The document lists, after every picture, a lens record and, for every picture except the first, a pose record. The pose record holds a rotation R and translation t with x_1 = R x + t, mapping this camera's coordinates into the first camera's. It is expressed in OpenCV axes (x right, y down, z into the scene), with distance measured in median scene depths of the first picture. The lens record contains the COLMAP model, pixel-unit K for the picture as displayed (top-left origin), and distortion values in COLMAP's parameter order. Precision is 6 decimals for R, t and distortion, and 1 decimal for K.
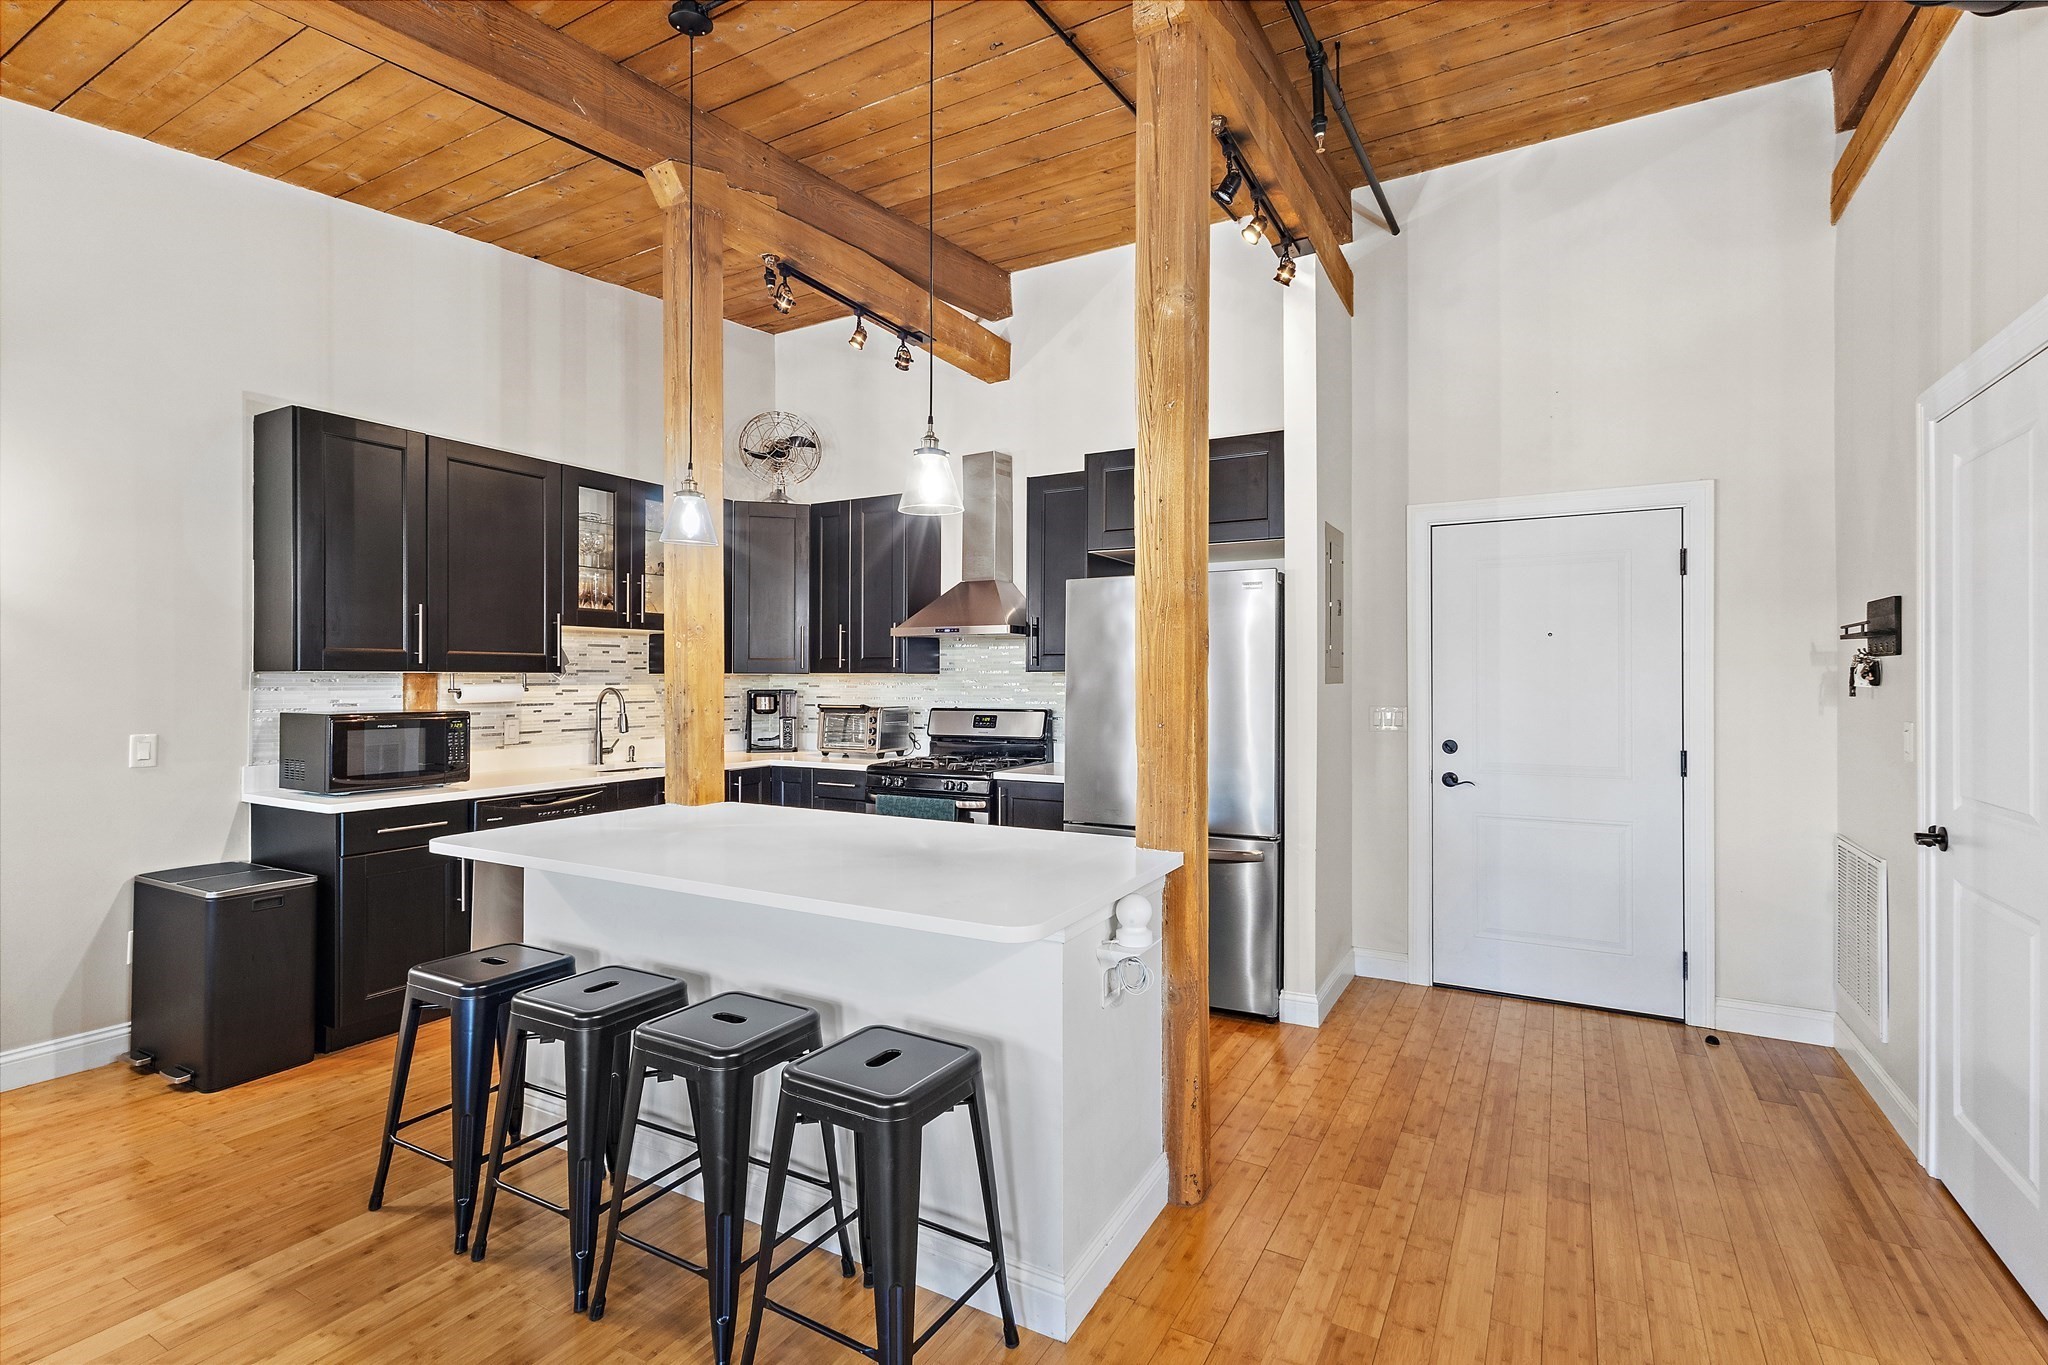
lens RADIAL K [[947.8, 0, 1026.1], [0, 947.8, 680.1], [0, 0, 1]] dist [0.002745, 0.001086]
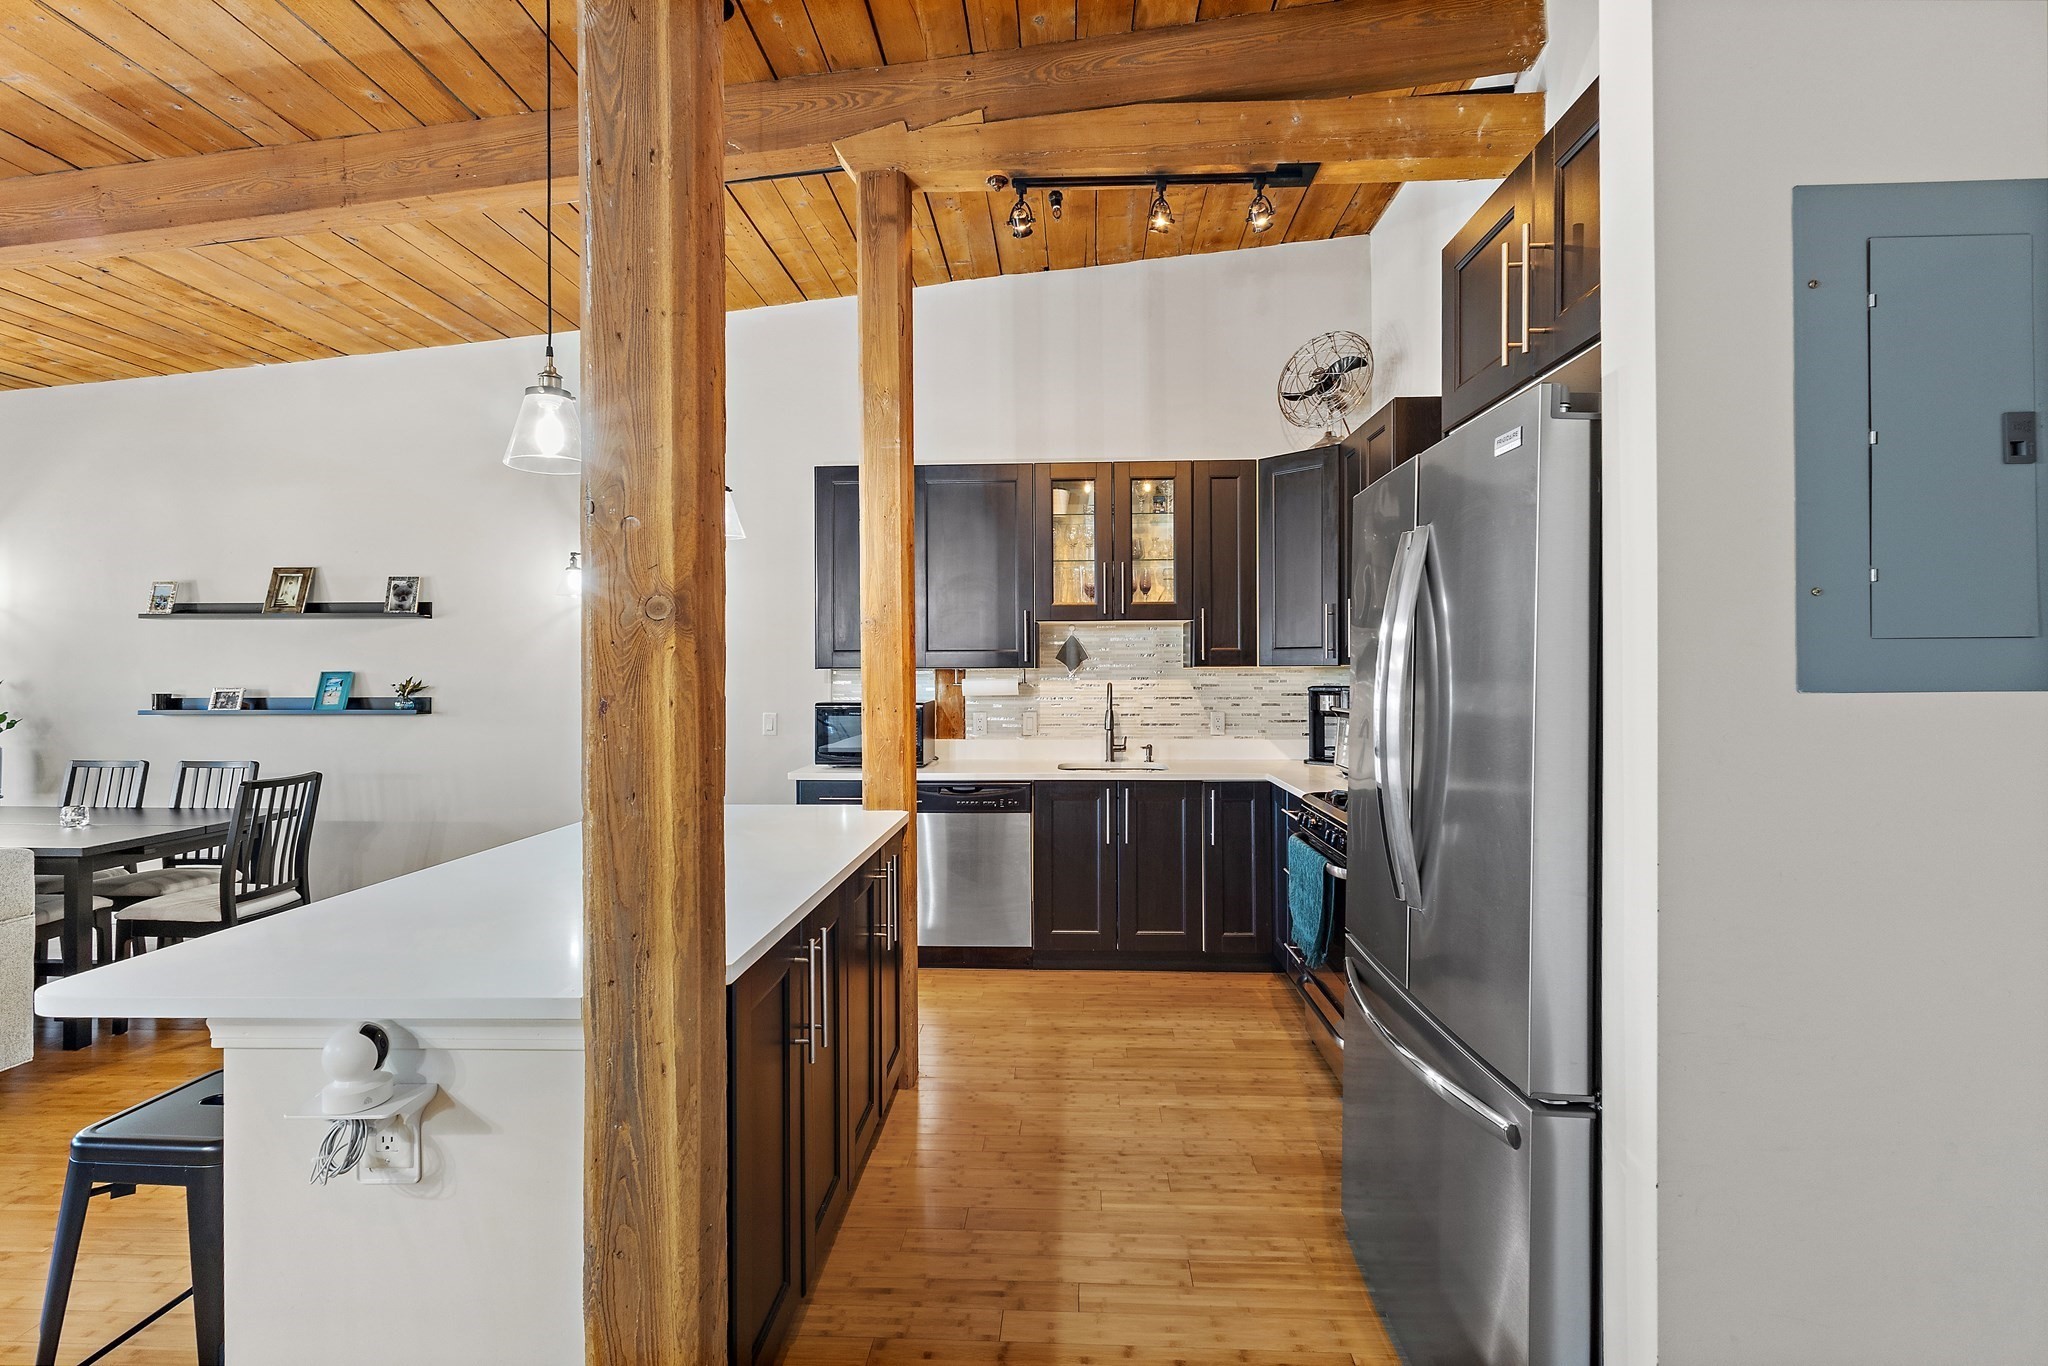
lens RADIAL K [[947.8, 0, 1027.8], [0, 947.8, 669.0], [0, 0, 1]] dist [0.002745, 0.001086]
pose [[0.448918, -0.006958, -0.893546, 0.489288], [0.003393, 0.999976, -0.006083, -0.000448], [0.893567, -0.000301, 0.448930, 0.622738]]
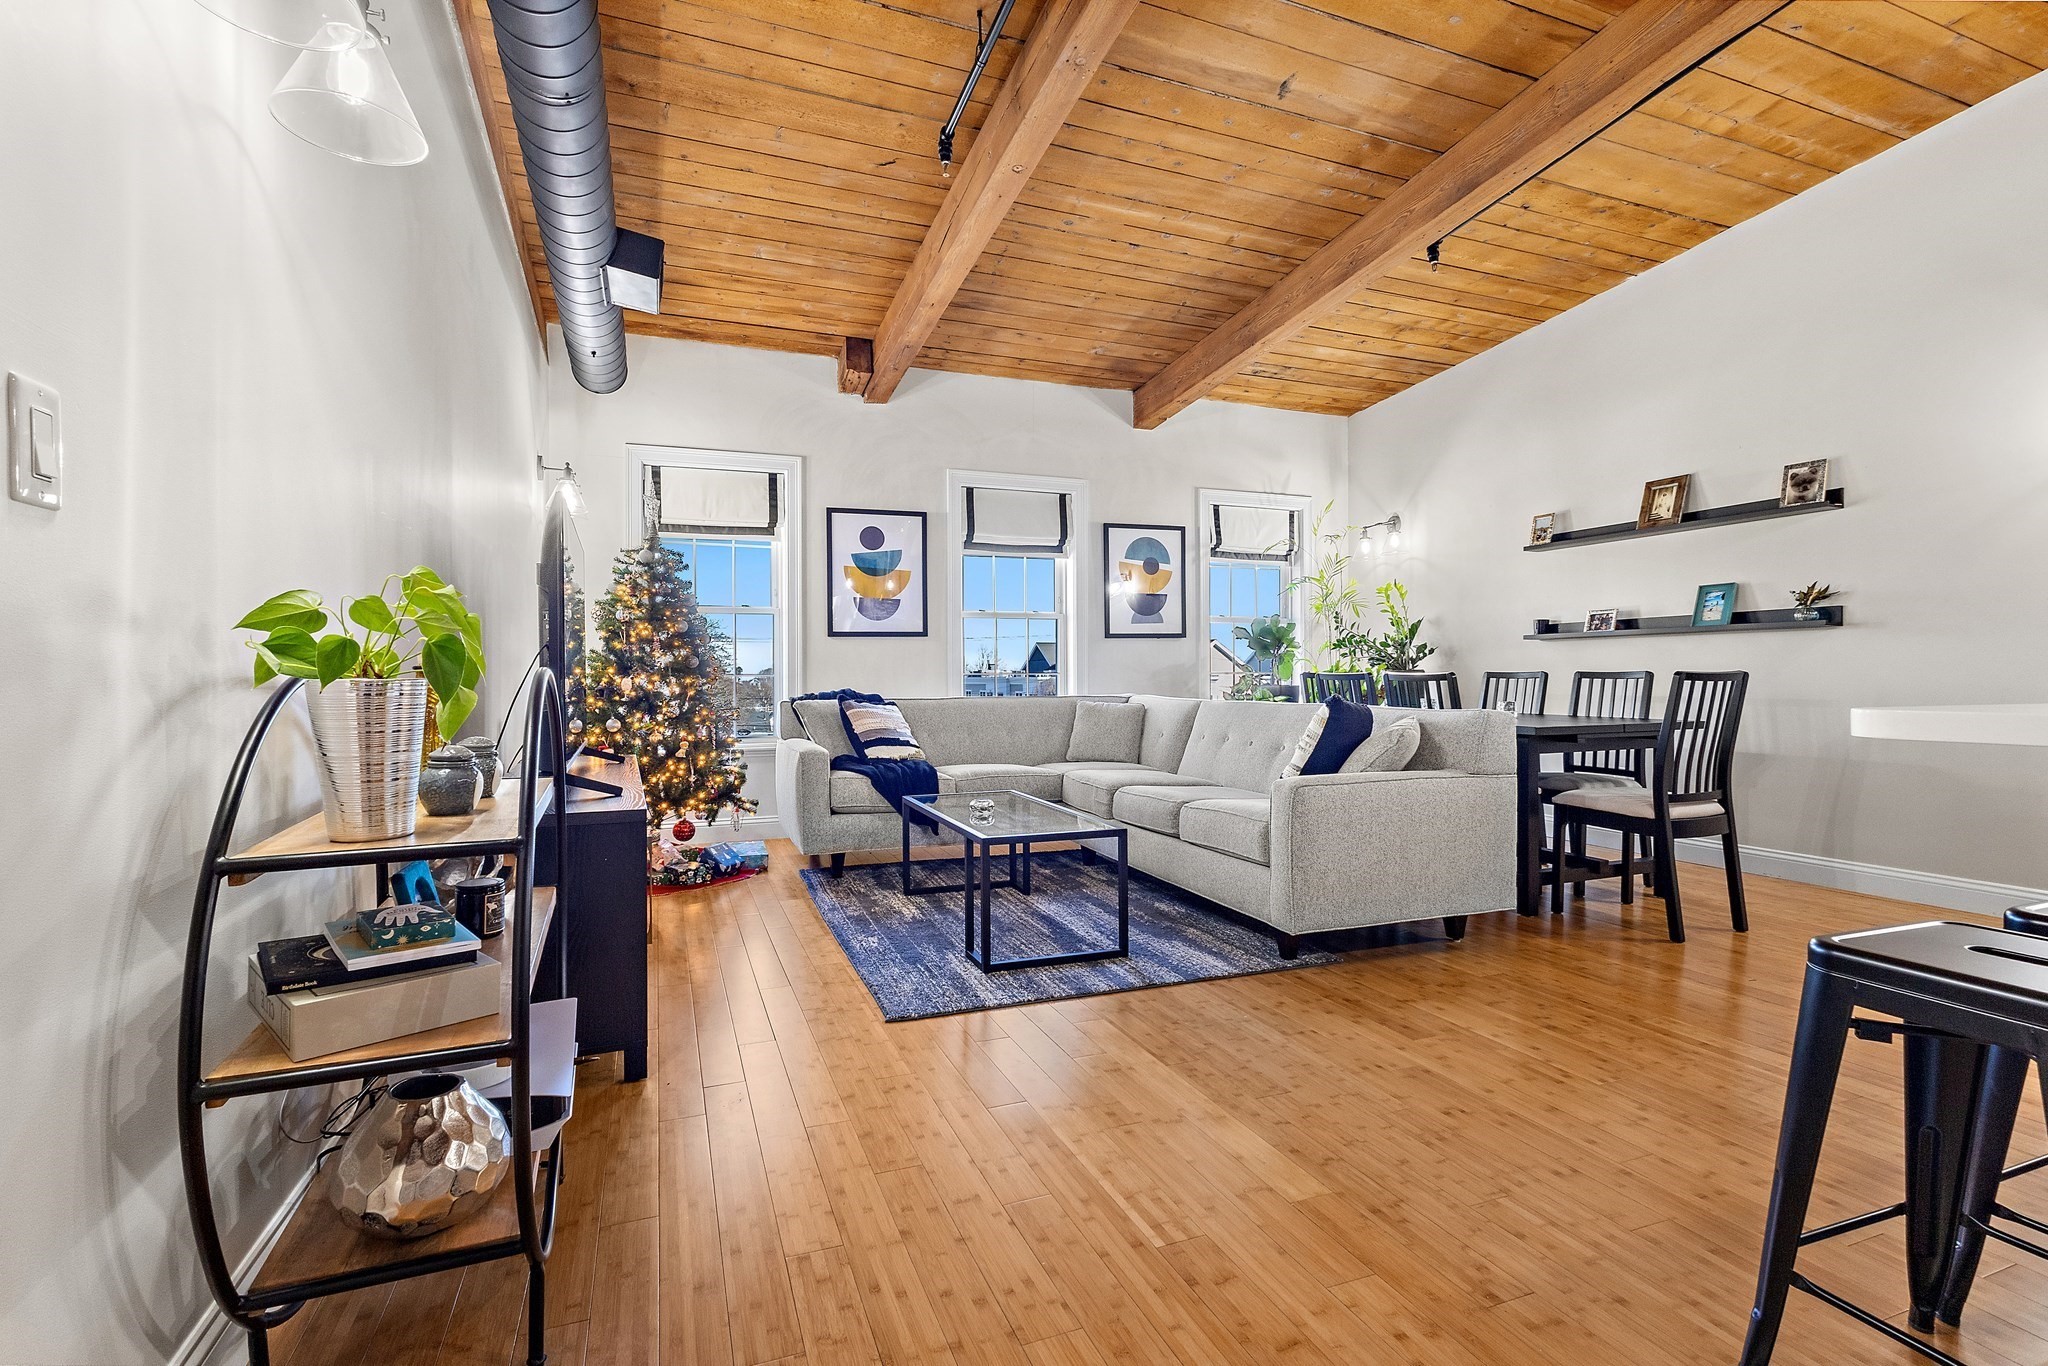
lens RADIAL K [[947.8, 0, 1022.7], [0, 947.8, 678.8], [0, 0, 1]] dist [0.002745, 0.001086]
pose [[-0.634993, 0.002750, -0.772513, 0.352099], [0.002168, 0.999996, 0.001778, 0.106000], [0.772515, -0.000546, -0.634996, 0.440759]]
